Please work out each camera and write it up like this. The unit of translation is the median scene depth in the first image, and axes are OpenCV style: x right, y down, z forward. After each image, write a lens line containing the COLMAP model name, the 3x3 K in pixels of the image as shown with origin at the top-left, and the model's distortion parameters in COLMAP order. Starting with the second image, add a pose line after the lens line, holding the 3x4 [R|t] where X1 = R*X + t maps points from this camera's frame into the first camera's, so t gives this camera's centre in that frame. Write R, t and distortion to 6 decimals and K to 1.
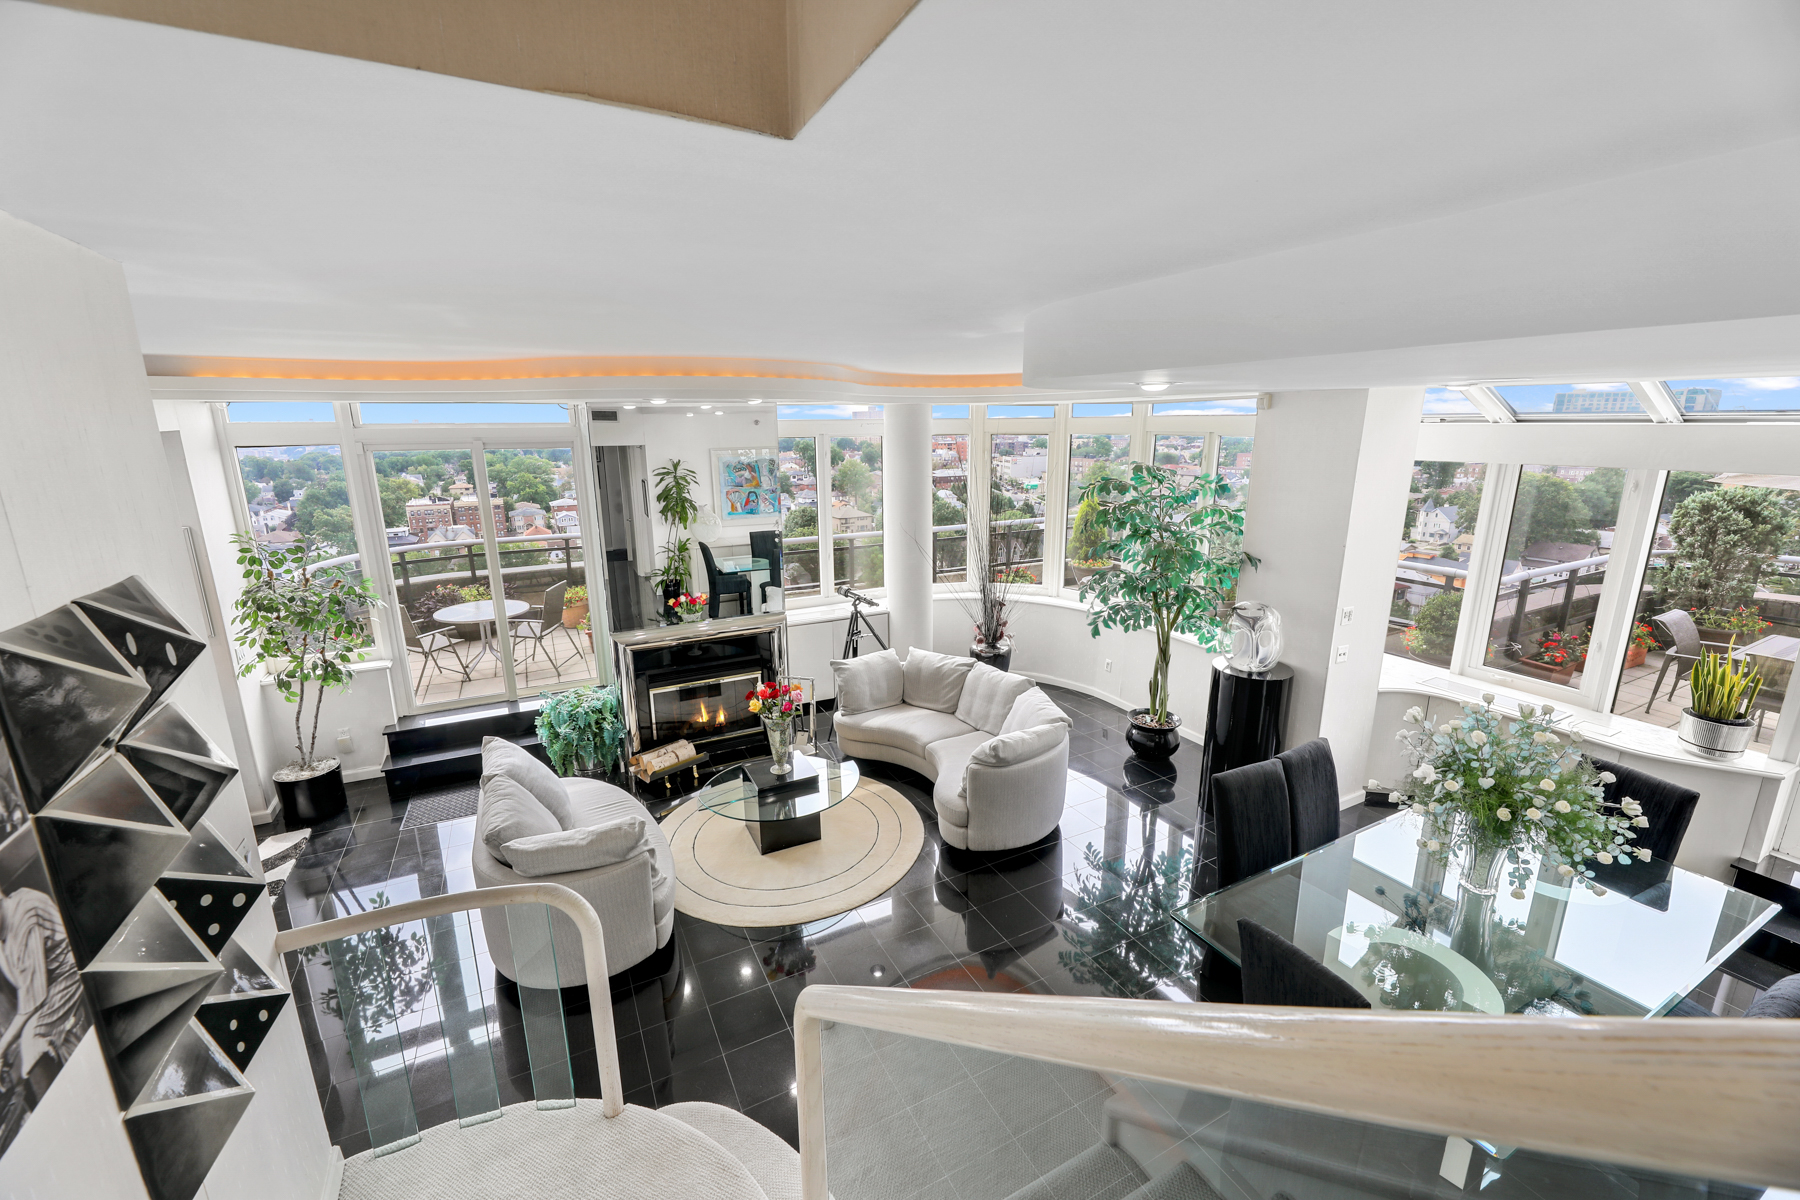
lens RADIAL K [[702.5, 0, 900.0], [0, 702.5, 600.0], [0, 0, 1]] dist [-0.000179, -0.000008]
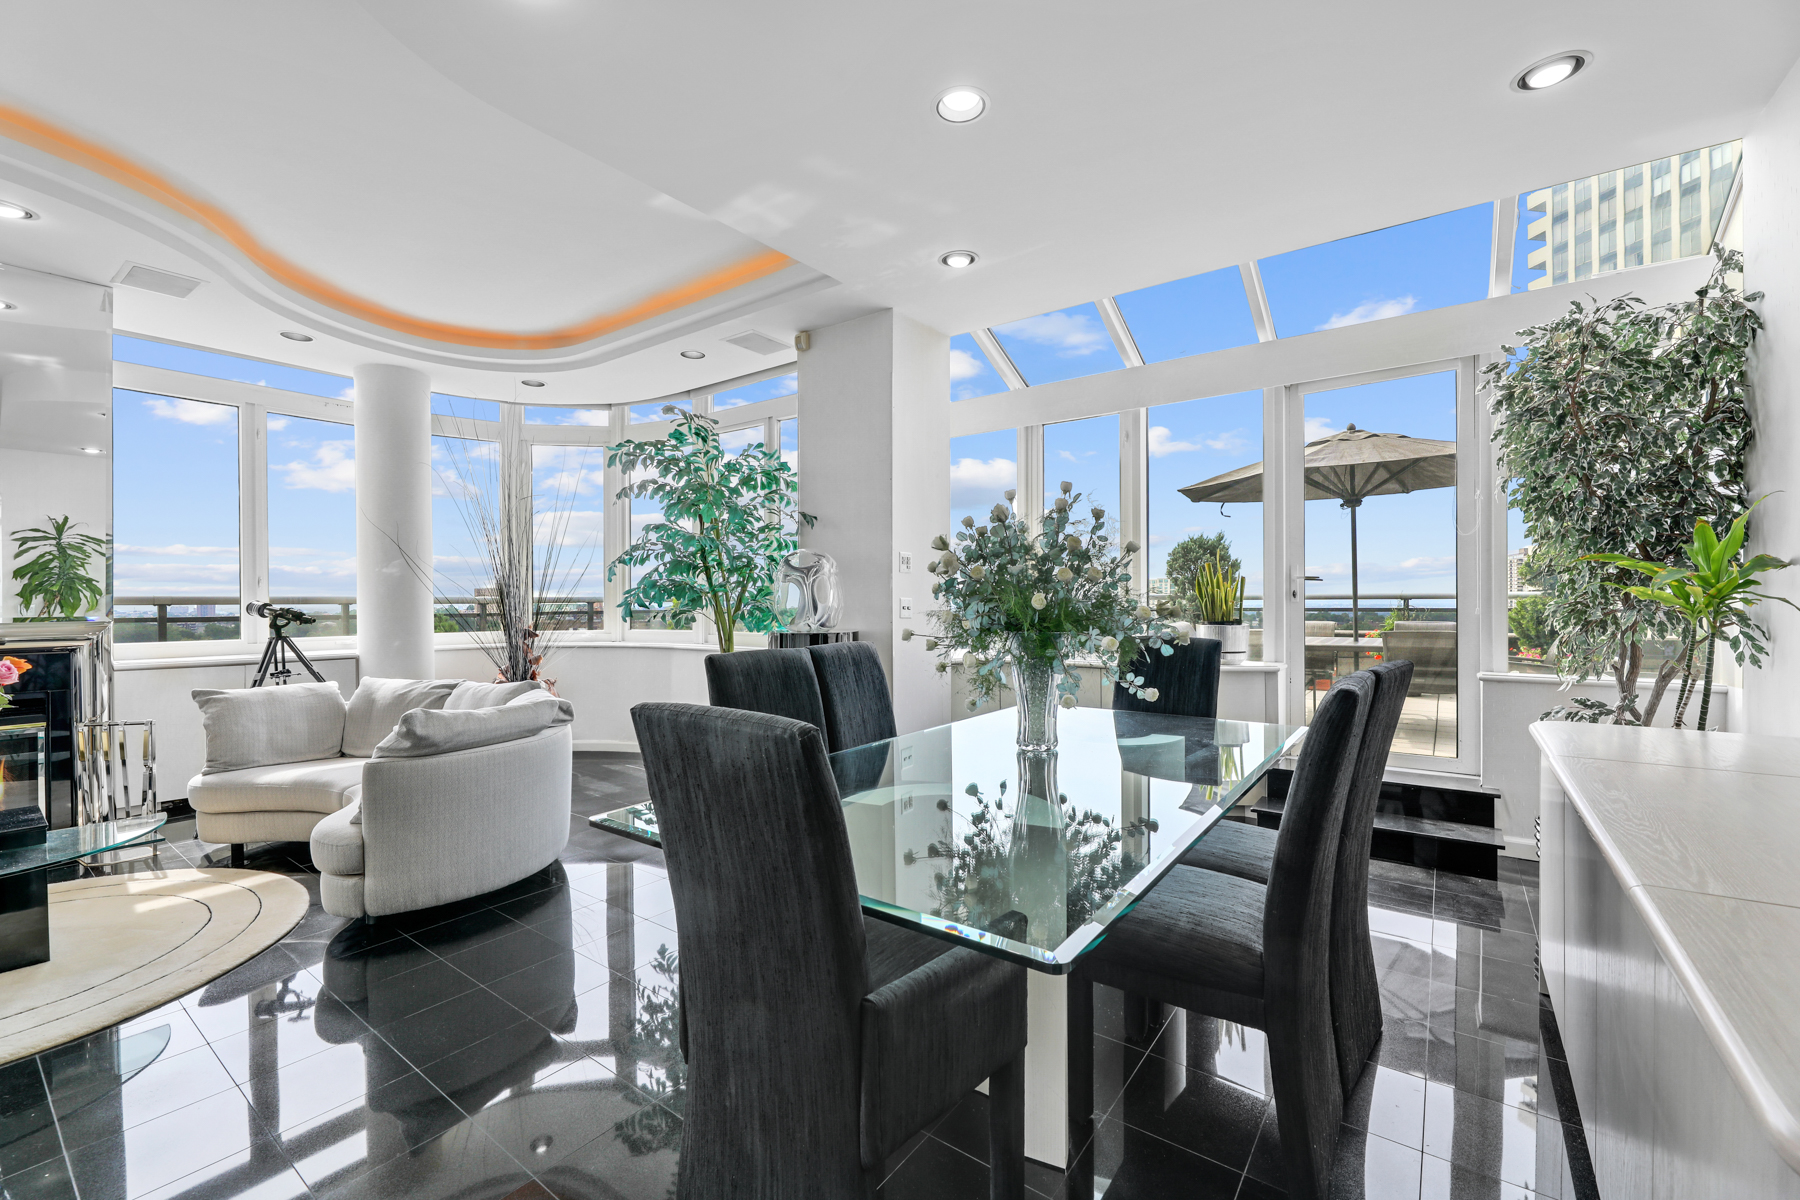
lens RADIAL K [[735.8, 0, 874.6], [0, 735.8, 602.9], [0, 0, 1]] dist [0.003085, -0.003495]
pose [[0.904436, -0.002431, 0.426602, 0.177243], [0.100120, 0.973265, -0.206717, 0.219454], [-0.414694, 0.229674, 0.880499, 0.183931]]
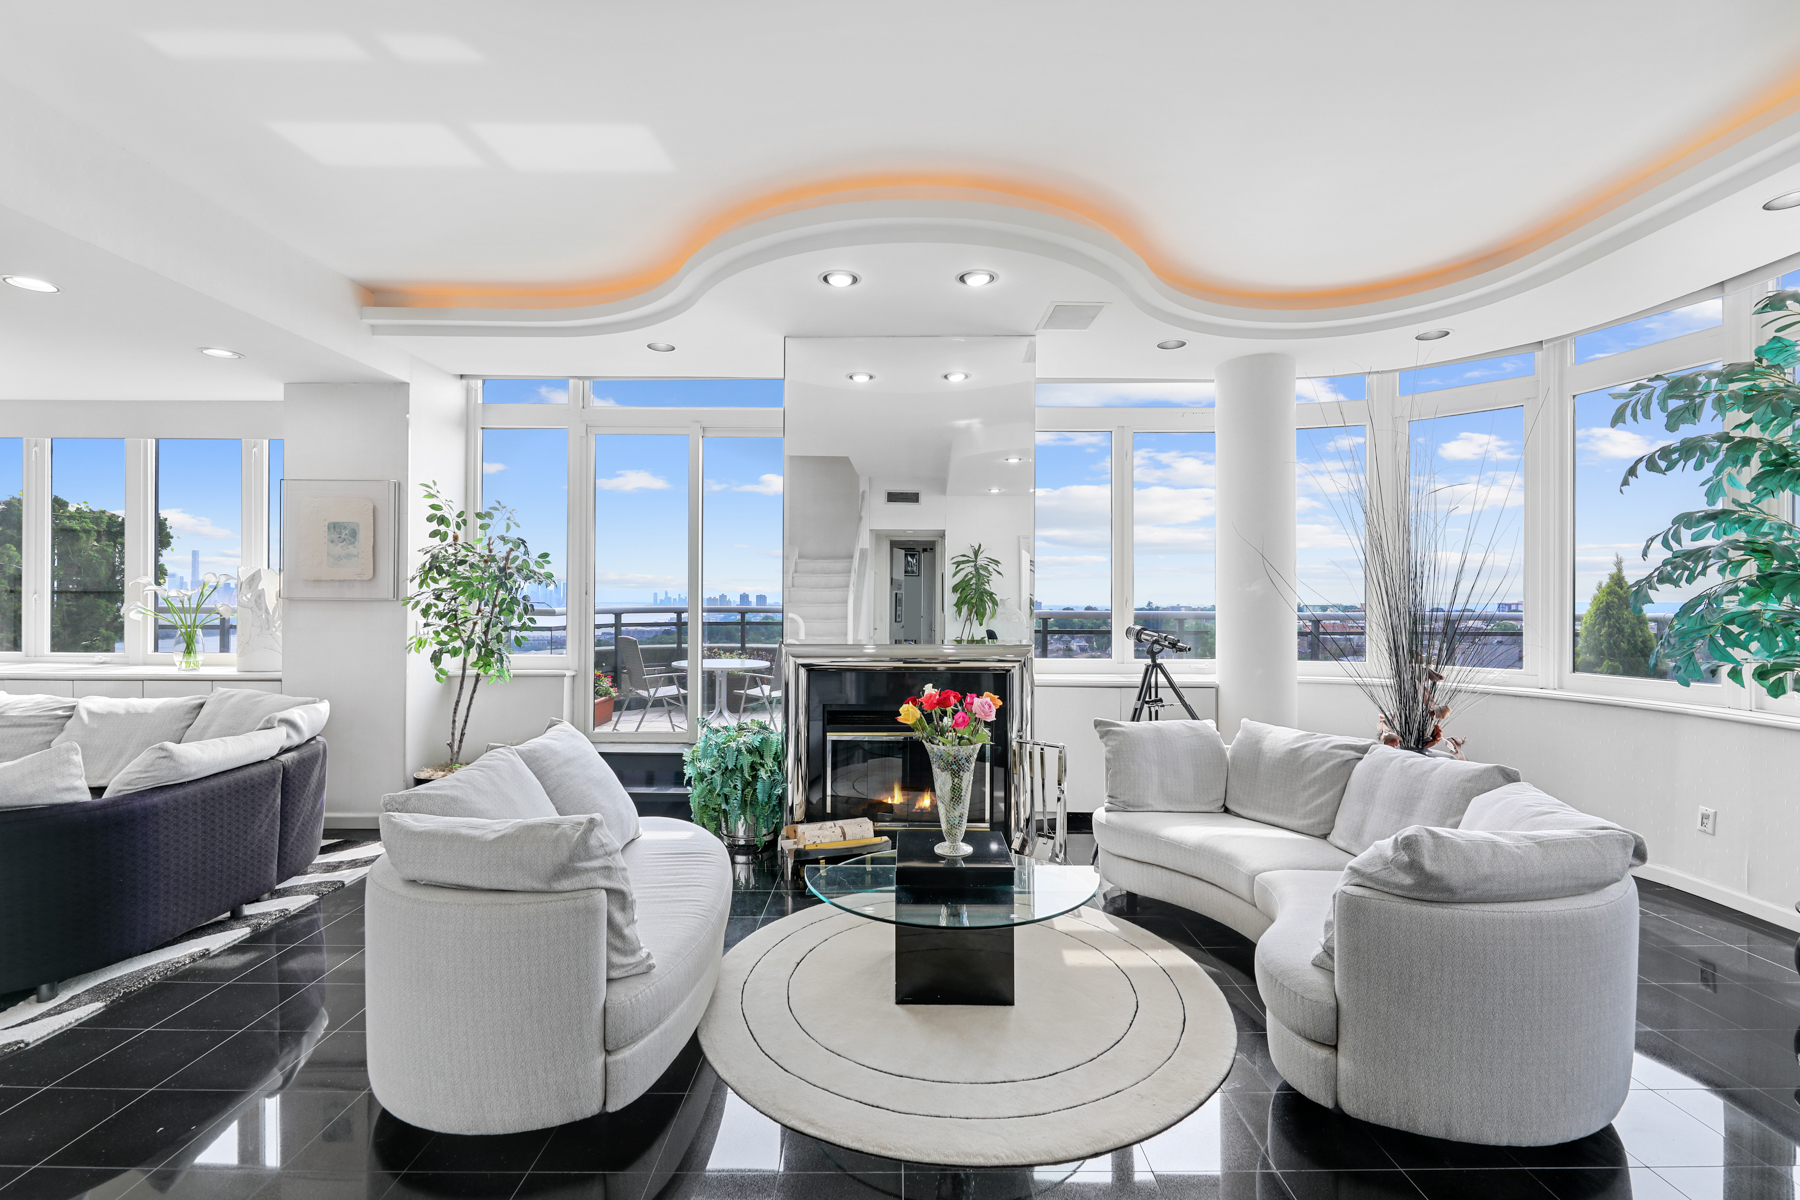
lens RADIAL K [[767.0, 0, 900.0], [0, 767.0, 600.0], [0, 0, 1]] dist [-0.003945, -0.001117]
pose [[0.889407, 0.007033, -0.457061, 0.057404], [-0.113542, 0.971945, -0.205990, 0.152328], [0.442789, 0.235105, 0.865253, 0.352148]]
